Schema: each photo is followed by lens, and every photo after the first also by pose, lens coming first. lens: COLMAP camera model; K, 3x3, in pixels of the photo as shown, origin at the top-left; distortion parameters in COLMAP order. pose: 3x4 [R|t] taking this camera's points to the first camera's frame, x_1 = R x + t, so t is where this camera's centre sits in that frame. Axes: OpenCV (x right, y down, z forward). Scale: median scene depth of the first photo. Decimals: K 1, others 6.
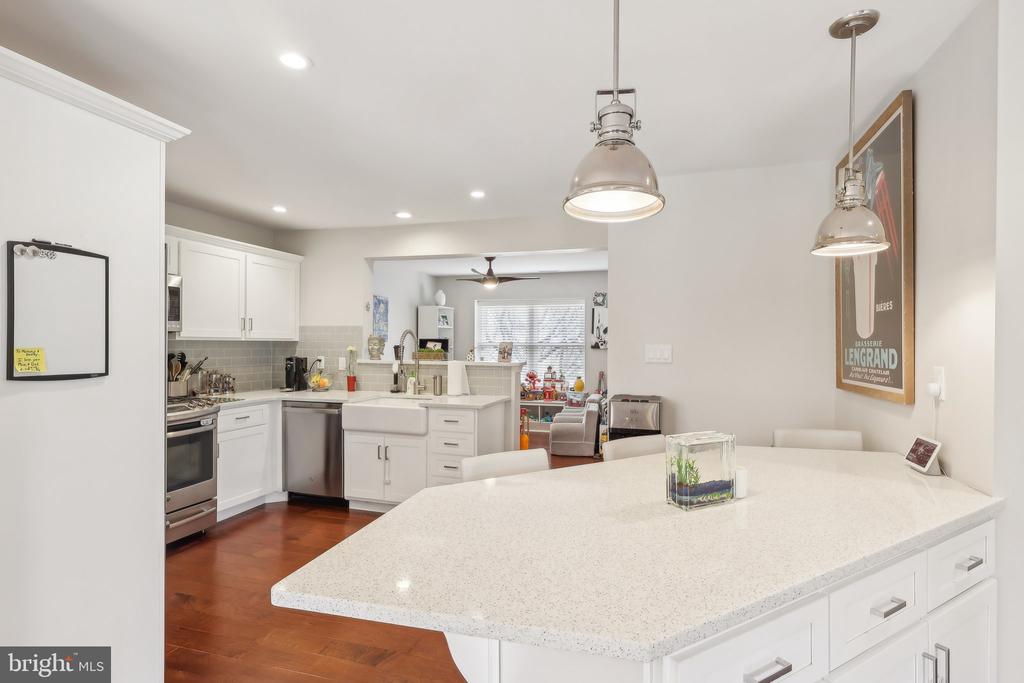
lens RADIAL K [[511.3, 0, 513.2], [0, 511.3, 344.6], [0, 0, 1]] dist [-0.000124, -0.000157]
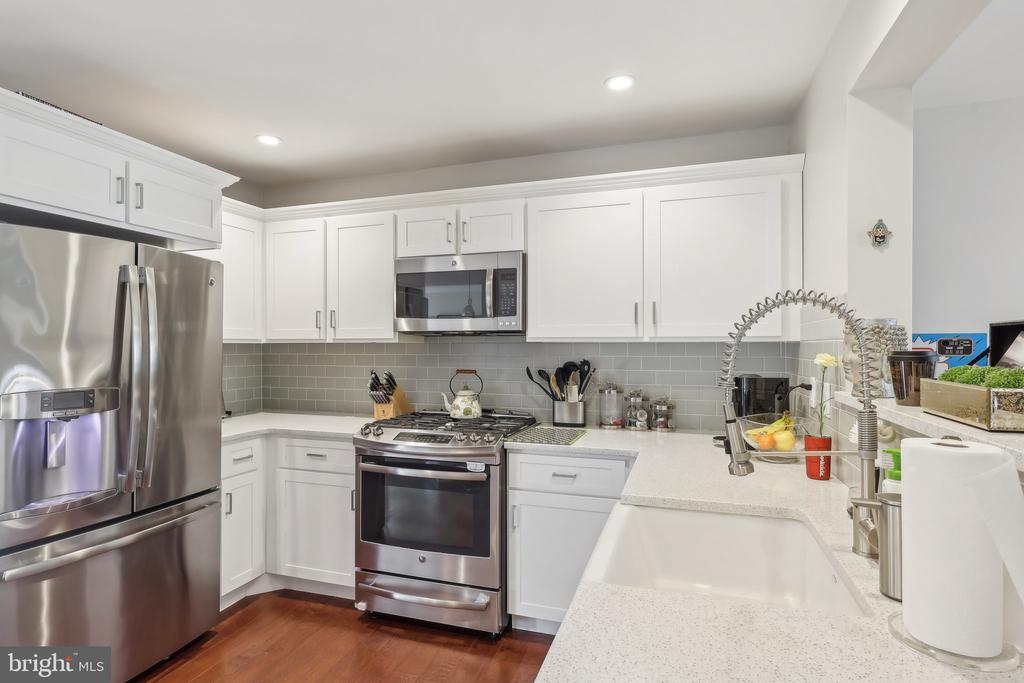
lens RADIAL K [[529.6, 0, 512.0], [0, 529.6, 341.5], [0, 0, 1]] dist [-0.001070, -0.000015]
pose [[-0.013536, -0.015652, -0.999786, 0.060815], [-0.001989, 0.999876, -0.015627, 0.000919], [0.999906, 0.001777, -0.013565, 0.789890]]
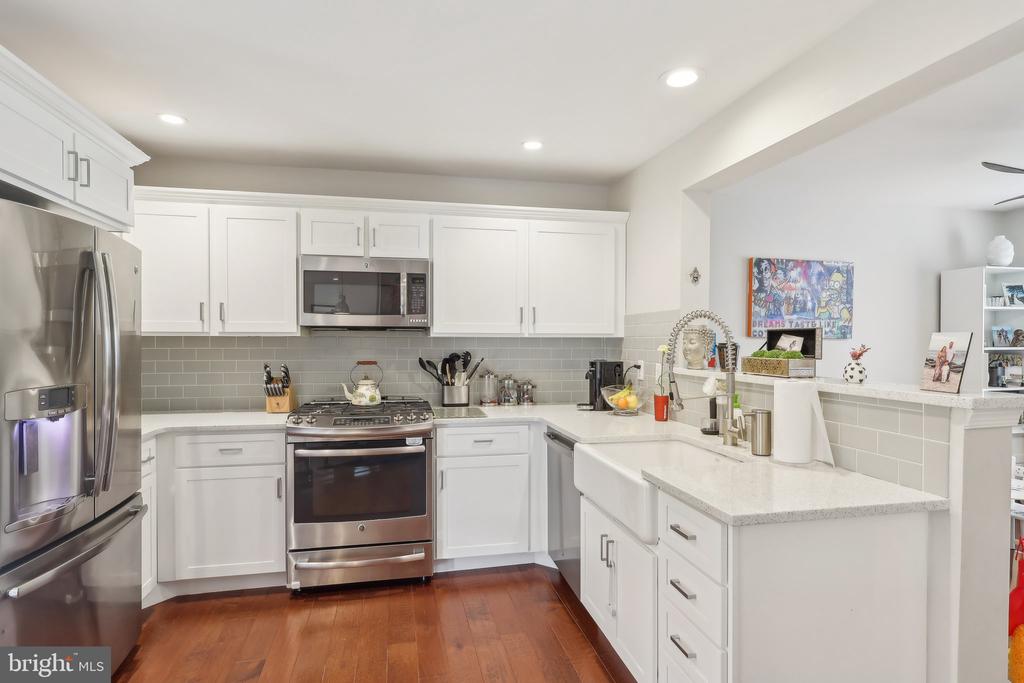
lens RADIAL K [[541.3, 0, 511.3], [0, 541.3, 347.8], [0, 0, 1]] dist [-0.002803, -0.000965]
pose [[0.494743, 0.004918, -0.869026, 0.143268], [-0.000122, 0.999984, 0.005589, 0.003049], [0.869040, -0.002659, 0.494735, 0.538729]]
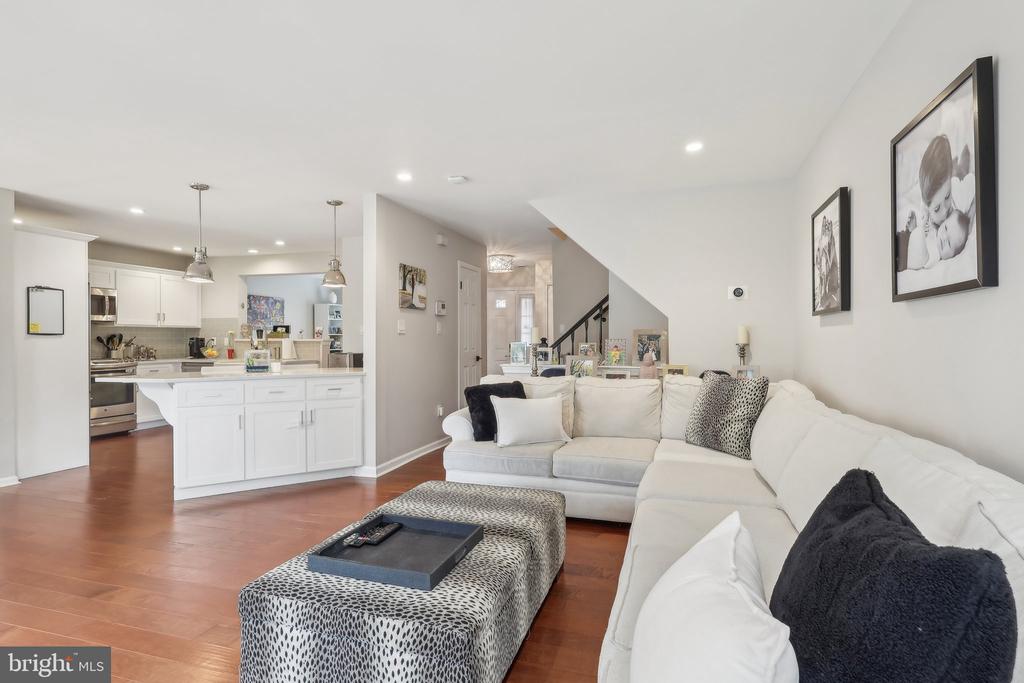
lens RADIAL K [[521.4, 0, 512.0], [0, 521.4, 341.5], [0, 0, 1]] dist [0.000565, 0.000203]
pose [[0.999963, -0.006098, -0.006103, 0.577004], [0.006119, 0.999975, 0.003507, 0.037449], [0.006081, -0.003544, 0.999975, -0.630763]]
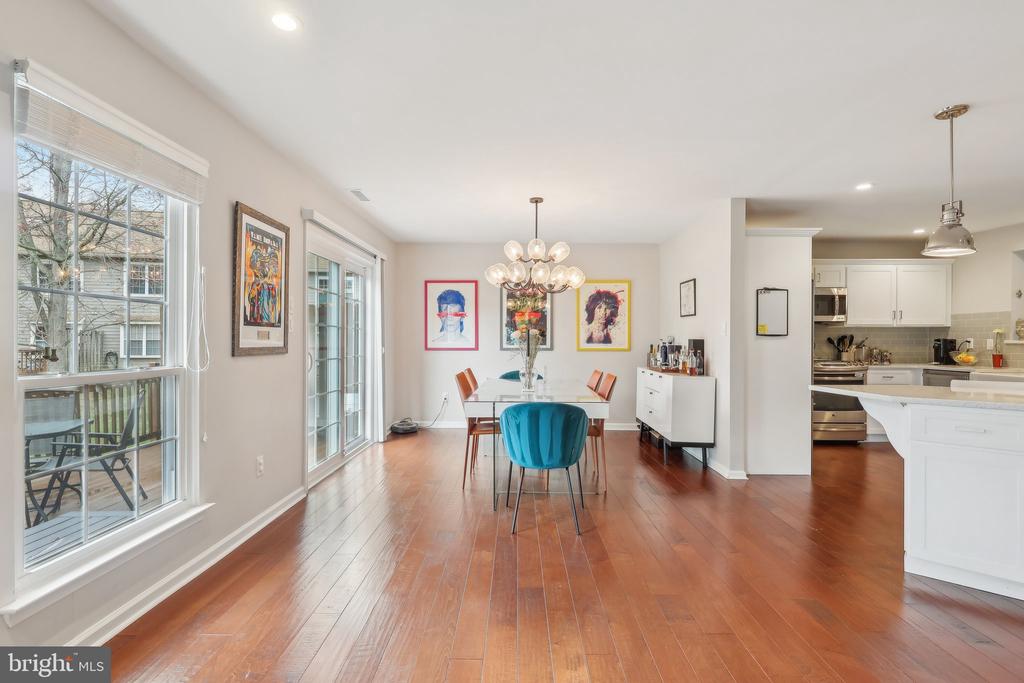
lens RADIAL K [[481.0, 0, 512.0], [0, 481.0, 341.5], [0, 0, 1]] dist [-0.002110, -0.000359]
pose [[0.283161, -0.001288, -0.959072, 0.425037], [-0.002189, 0.999996, -0.001989, 0.036449], [0.959070, 0.002663, 0.283156, -0.381549]]
